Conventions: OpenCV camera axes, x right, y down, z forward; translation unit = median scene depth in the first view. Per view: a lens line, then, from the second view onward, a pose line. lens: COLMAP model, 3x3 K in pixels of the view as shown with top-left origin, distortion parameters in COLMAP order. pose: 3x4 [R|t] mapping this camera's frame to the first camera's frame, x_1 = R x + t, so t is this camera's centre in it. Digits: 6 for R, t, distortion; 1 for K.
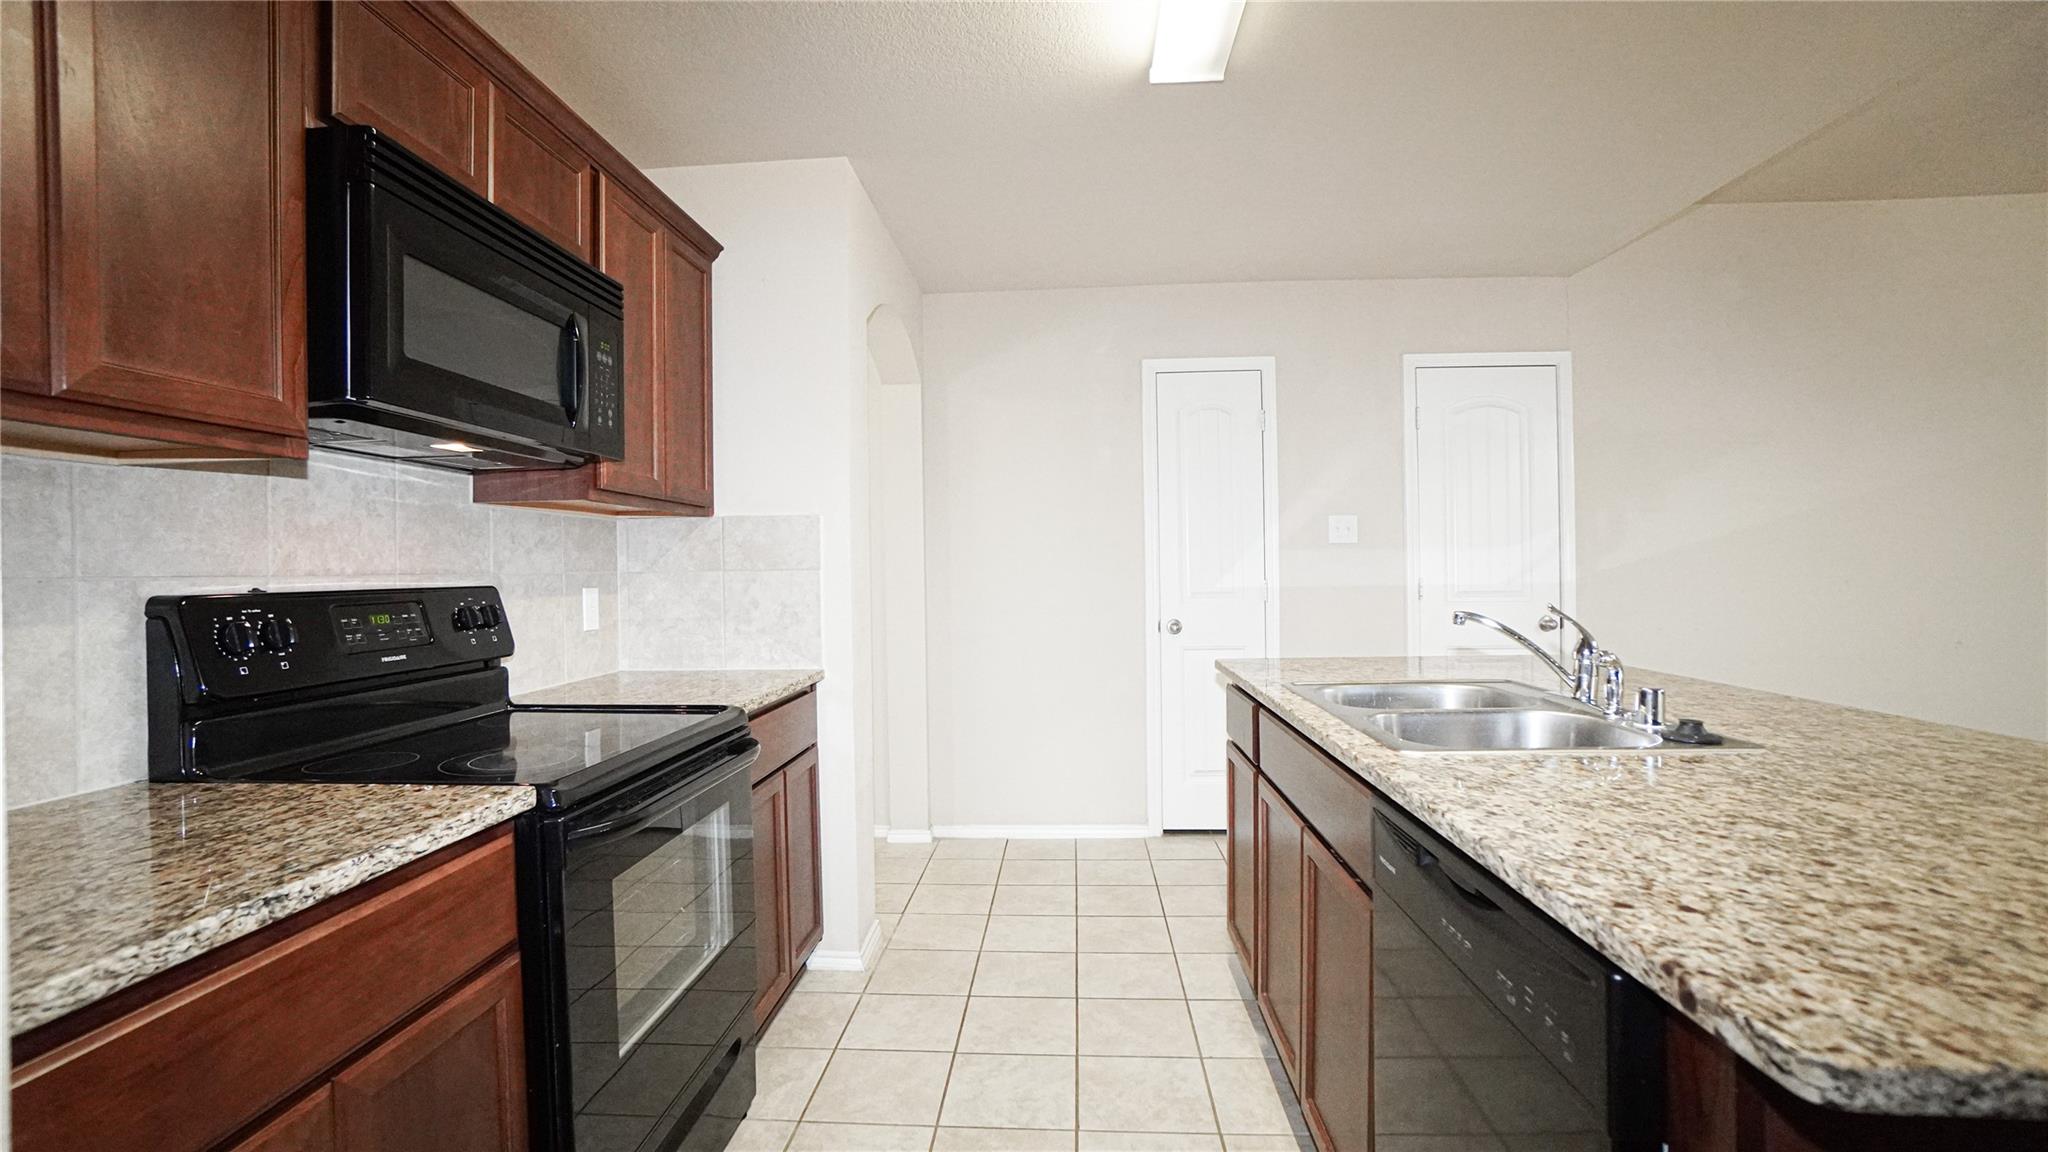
lens RADIAL K [[922.9, 0, 1016.0], [0, 922.9, 567.6], [0, 0, 1]] dist [-0.044065, 0.000379]
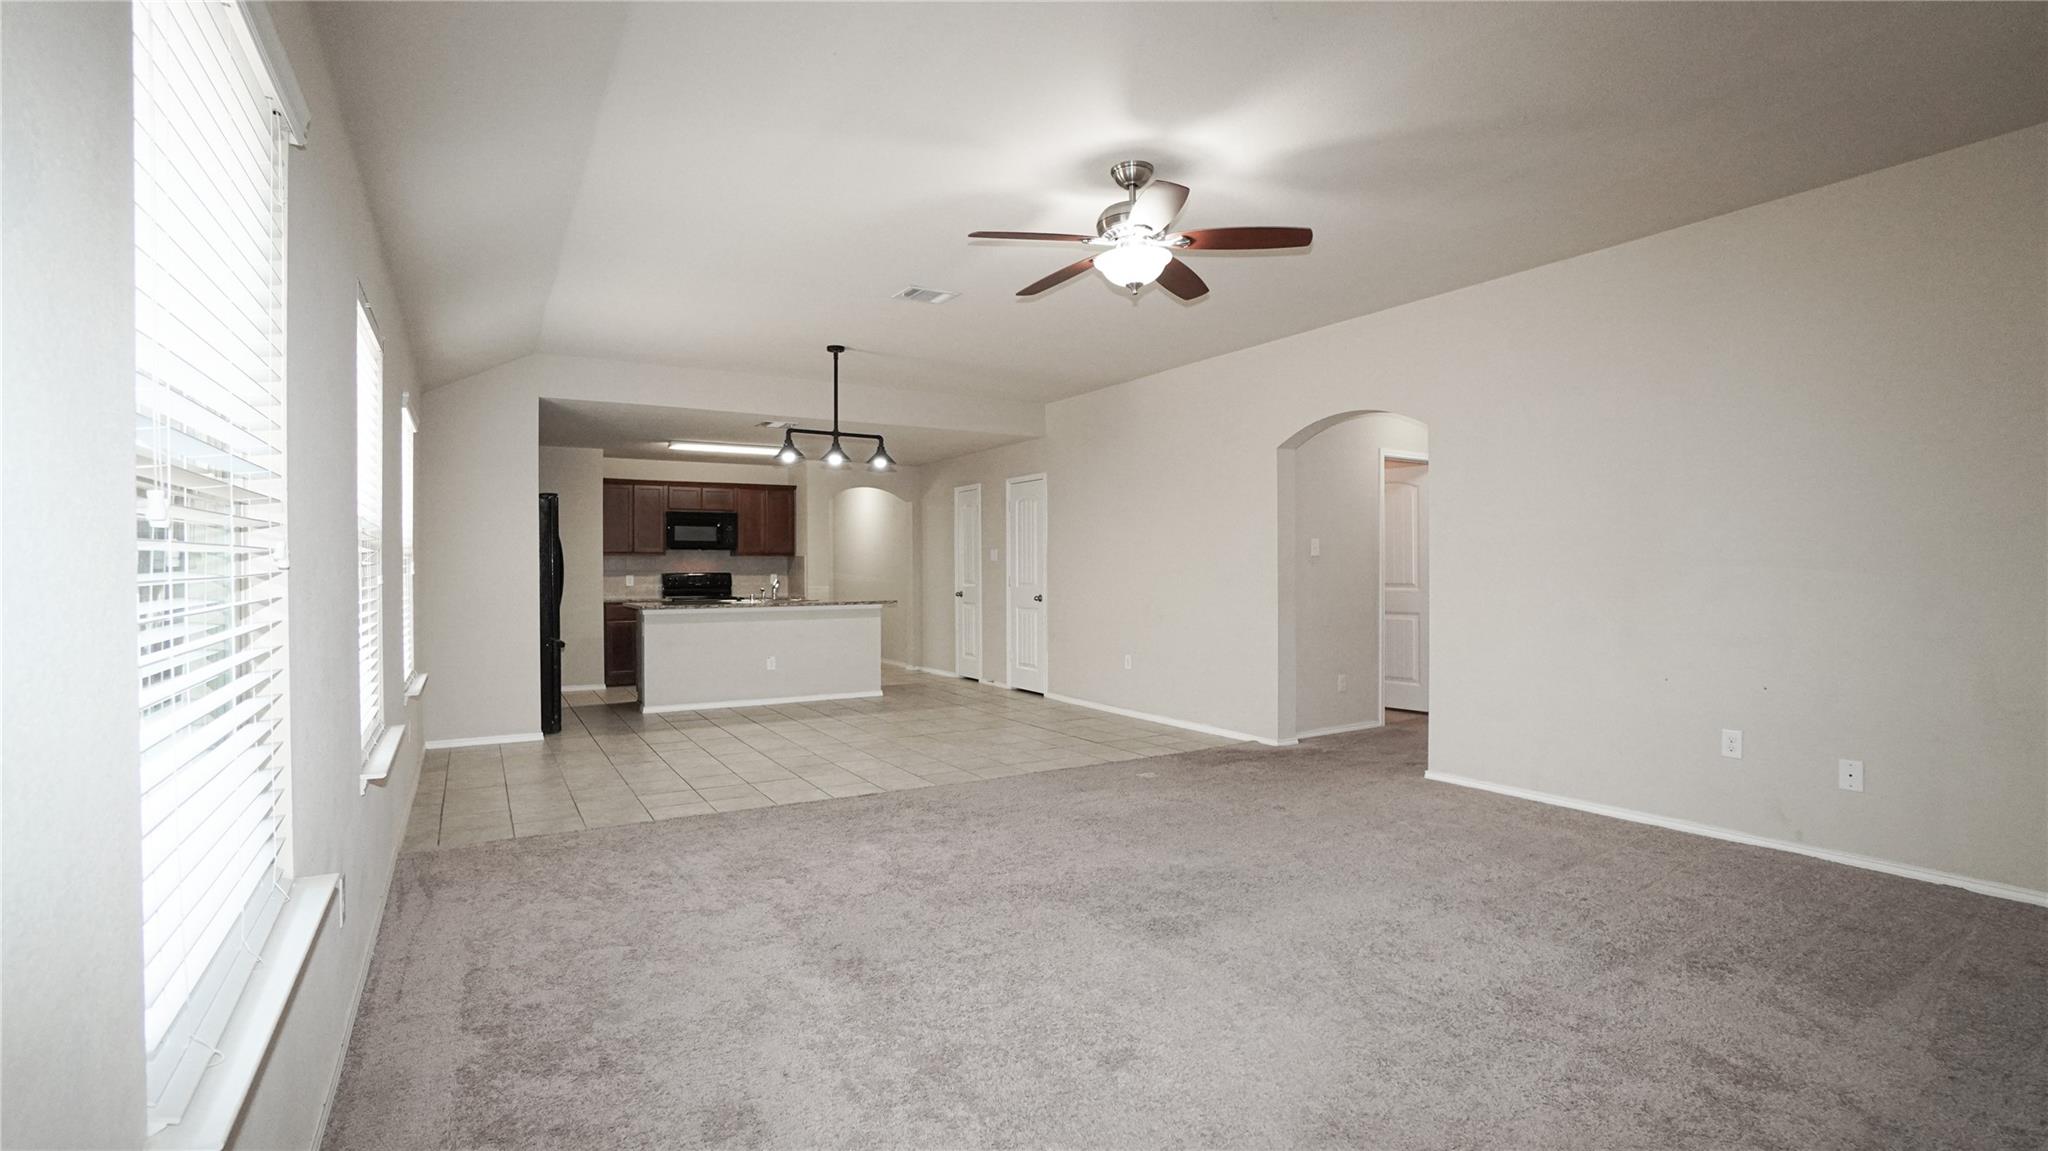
lens RADIAL K [[933.7, 0, 1006.4], [0, 933.7, 573.7], [0, 0, 1]] dist [-0.002691, 0.000337]
pose [[0.566599, 0.025243, -0.823607, 5.441371], [-0.004471, 0.999610, 0.027562, -0.146549], [0.823981, -0.011934, 0.566491, -0.818514]]
